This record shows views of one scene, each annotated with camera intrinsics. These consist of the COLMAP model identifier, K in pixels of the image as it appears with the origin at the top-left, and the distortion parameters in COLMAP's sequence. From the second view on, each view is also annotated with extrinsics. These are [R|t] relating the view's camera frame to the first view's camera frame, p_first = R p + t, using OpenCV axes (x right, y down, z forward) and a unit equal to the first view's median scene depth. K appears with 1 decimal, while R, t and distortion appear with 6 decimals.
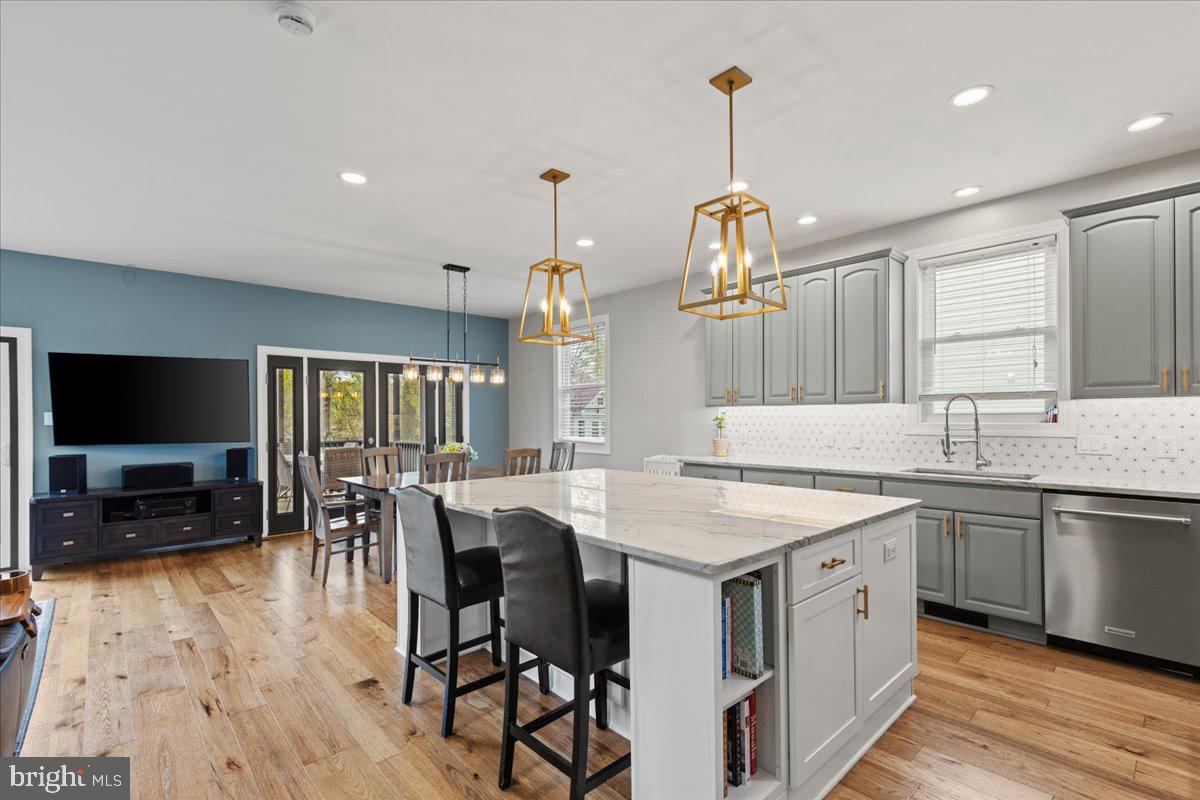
lens RADIAL K [[546.9, 0, 601.8], [0, 546.9, 415.7], [0, 0, 1]] dist [0.002200, 0.000140]
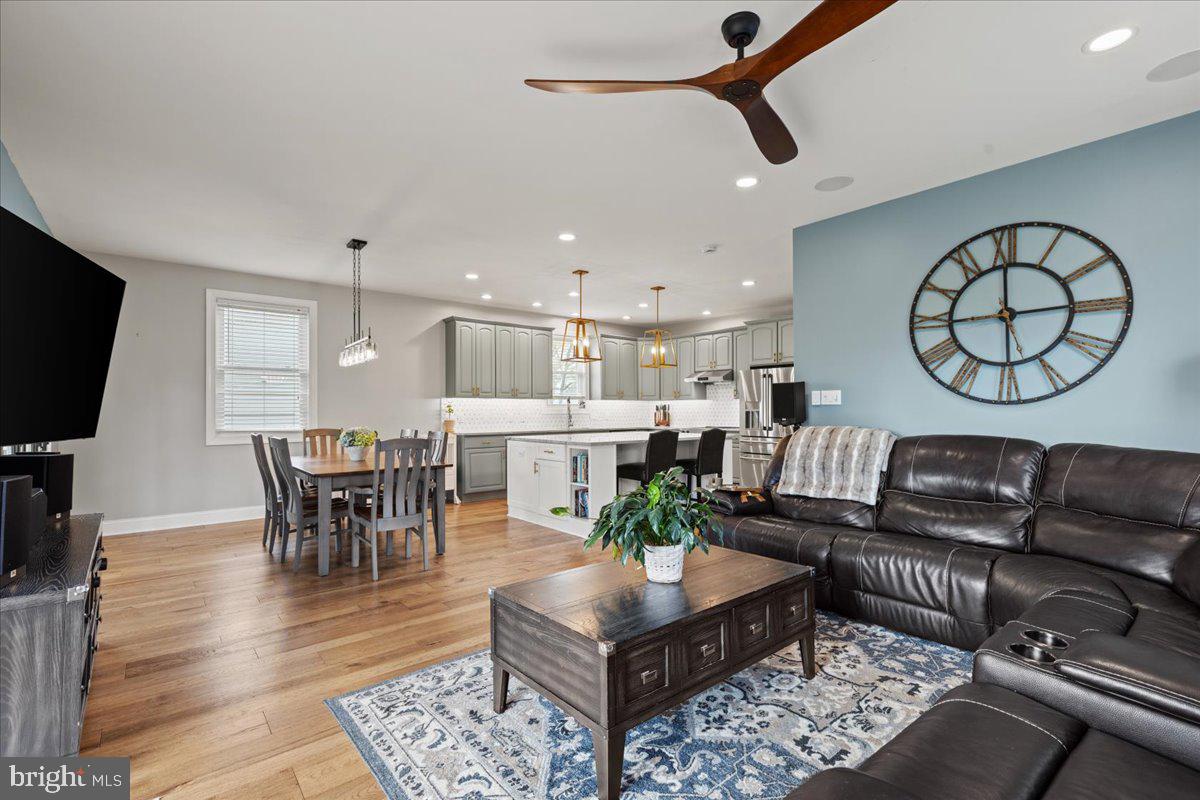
lens RADIAL K [[546.9, 0, 601.8], [0, 546.9, 415.7], [0, 0, 1]] dist [0.002200, 0.000140]
pose [[0.034033, -0.003212, 0.999416, -1.509647], [-0.000836, 0.999994, 0.003242, 0.032645], [-0.999420, -0.000946, 0.034030, 0.675723]]
